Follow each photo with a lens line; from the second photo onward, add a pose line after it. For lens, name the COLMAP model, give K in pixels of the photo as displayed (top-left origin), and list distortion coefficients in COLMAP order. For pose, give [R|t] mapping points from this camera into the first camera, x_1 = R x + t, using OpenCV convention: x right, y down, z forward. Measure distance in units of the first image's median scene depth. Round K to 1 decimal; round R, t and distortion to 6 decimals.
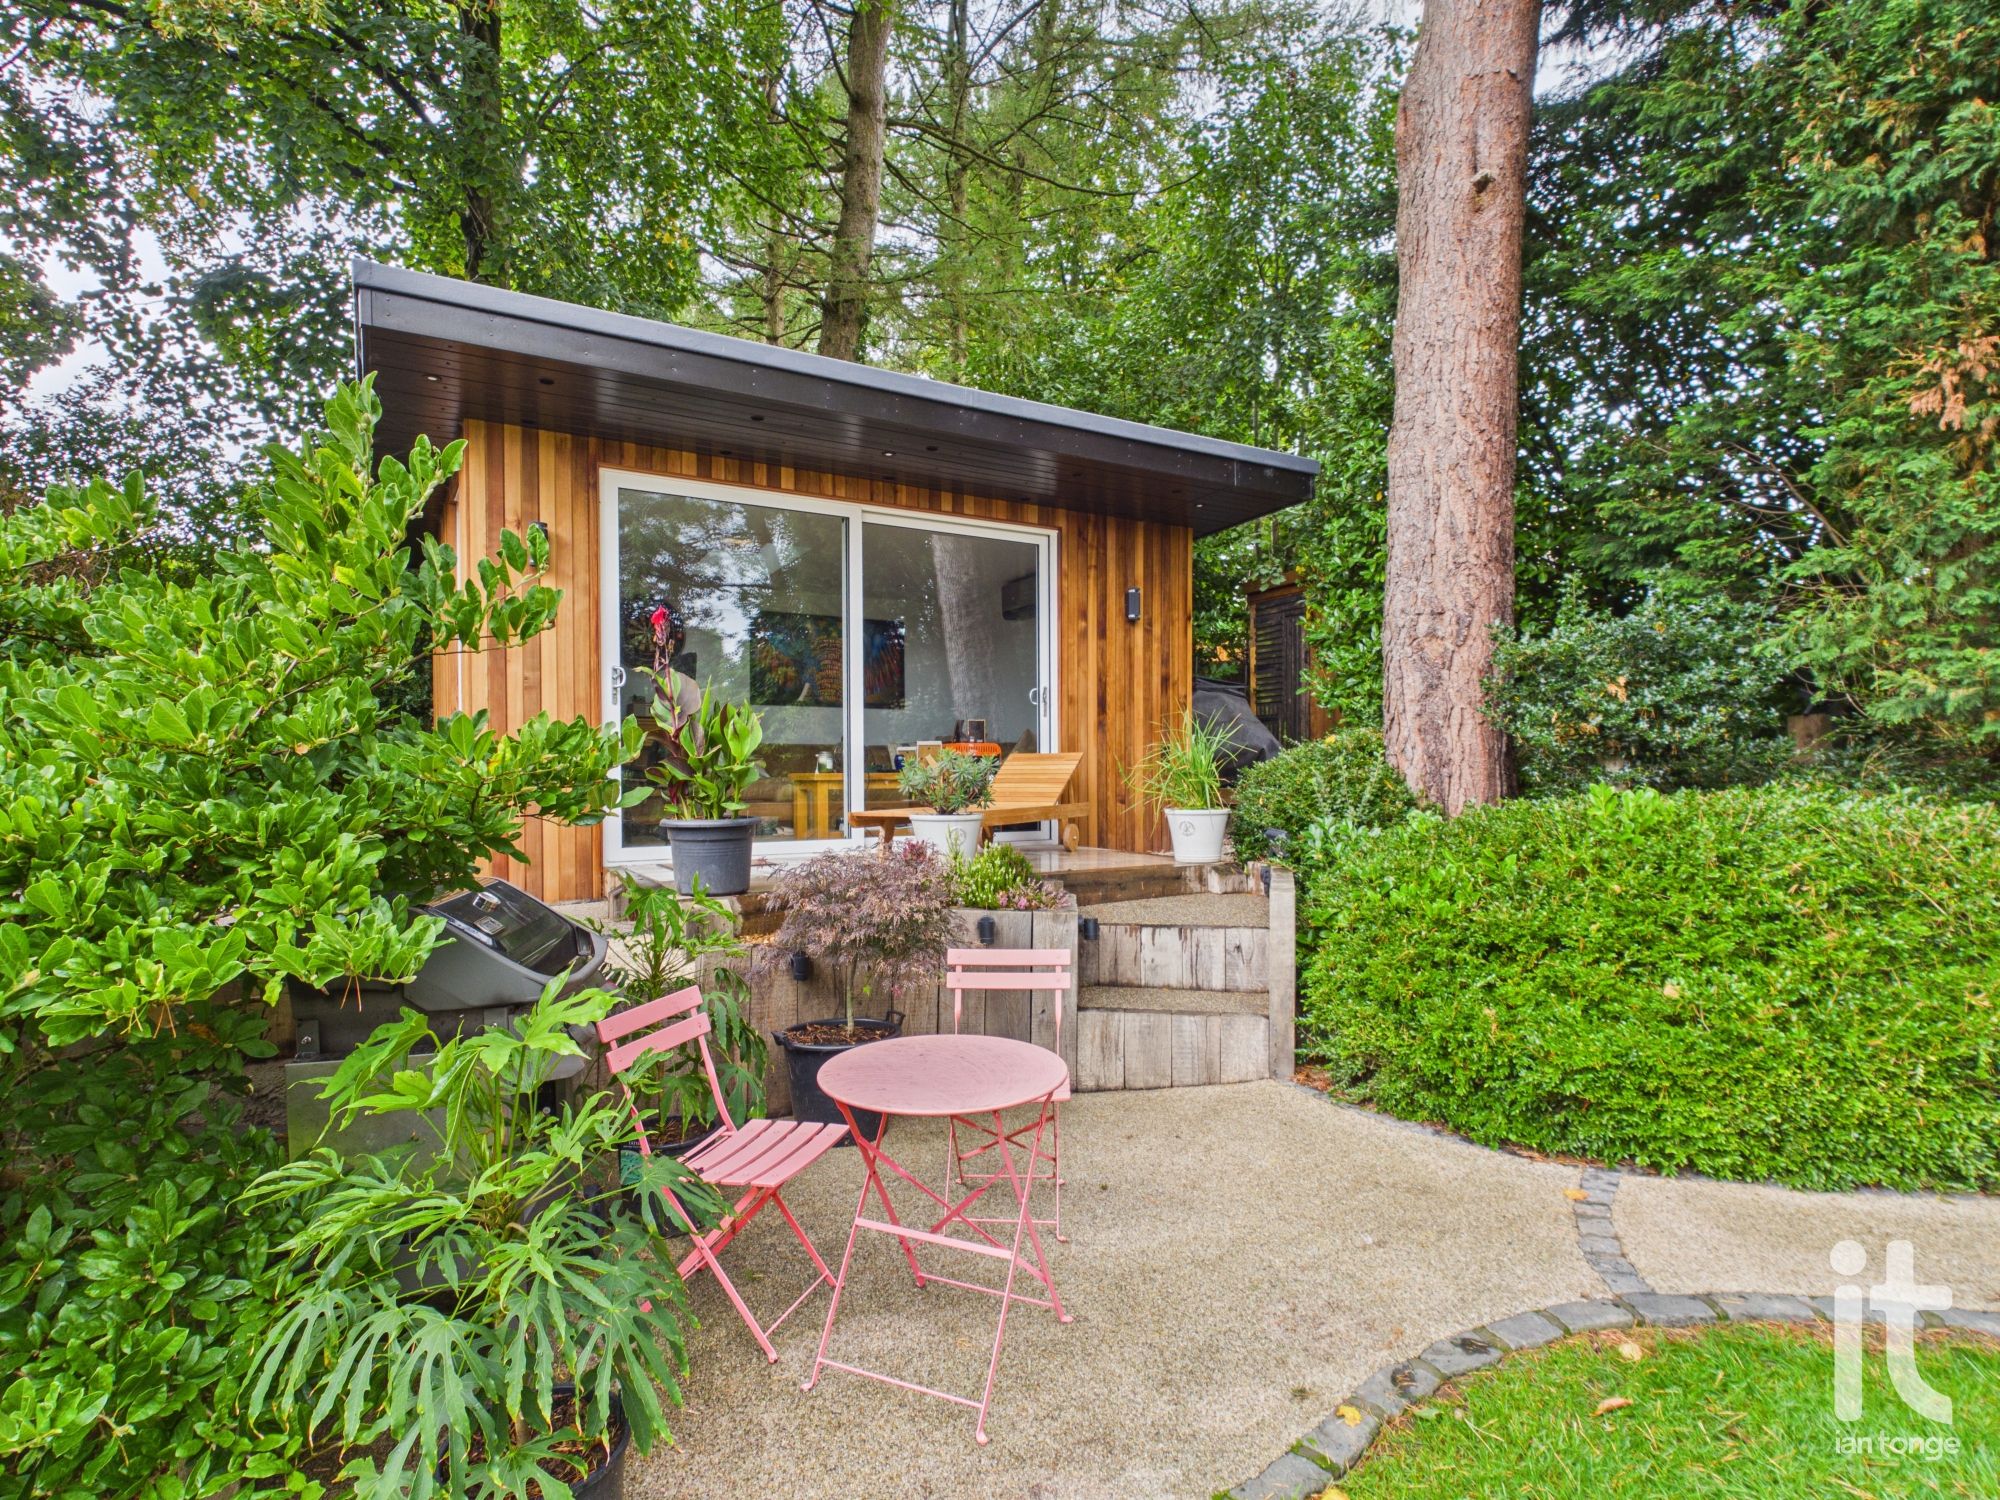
lens RADIAL K [[1051.2, 0, 997.4], [0, 1051.2, 786.4], [0, 0, 1]] dist [0.002950, -0.000974]
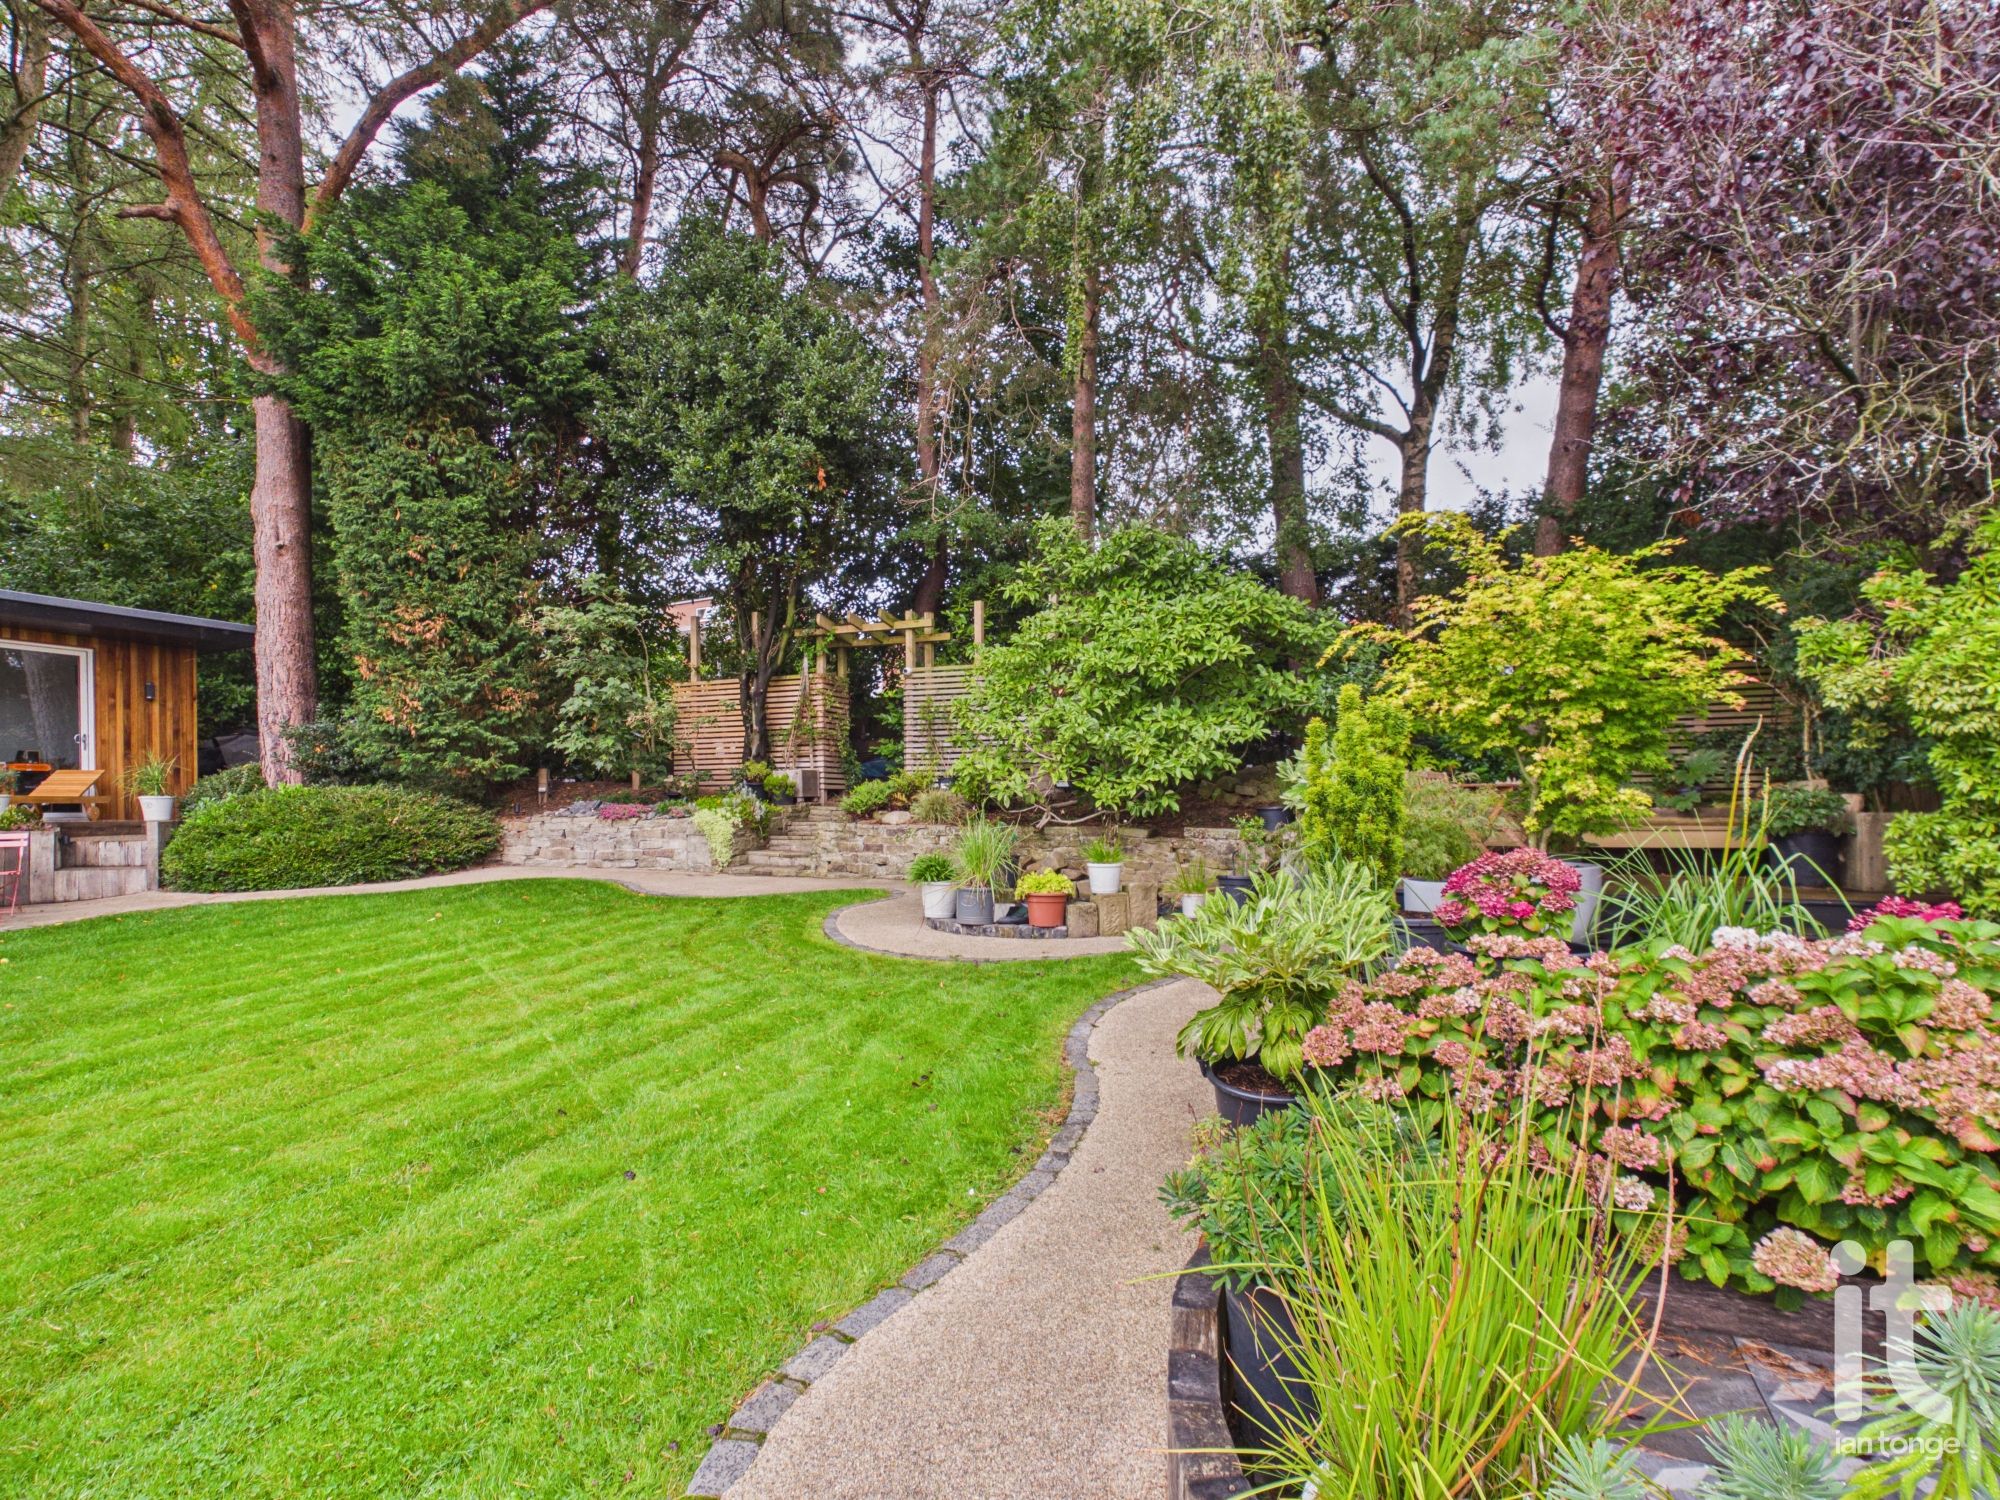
lens RADIAL K [[1051.2, 0, 998.8], [0, 1051.2, 816.5], [0, 0, 1]] dist [0.002950, -0.000974]
pose [[0.808918, -0.004829, 0.587902, 0.314800], [0.006123, 0.999981, -0.000211, 0.072928], [-0.587890, 0.003771, 0.808932, -1.754738]]
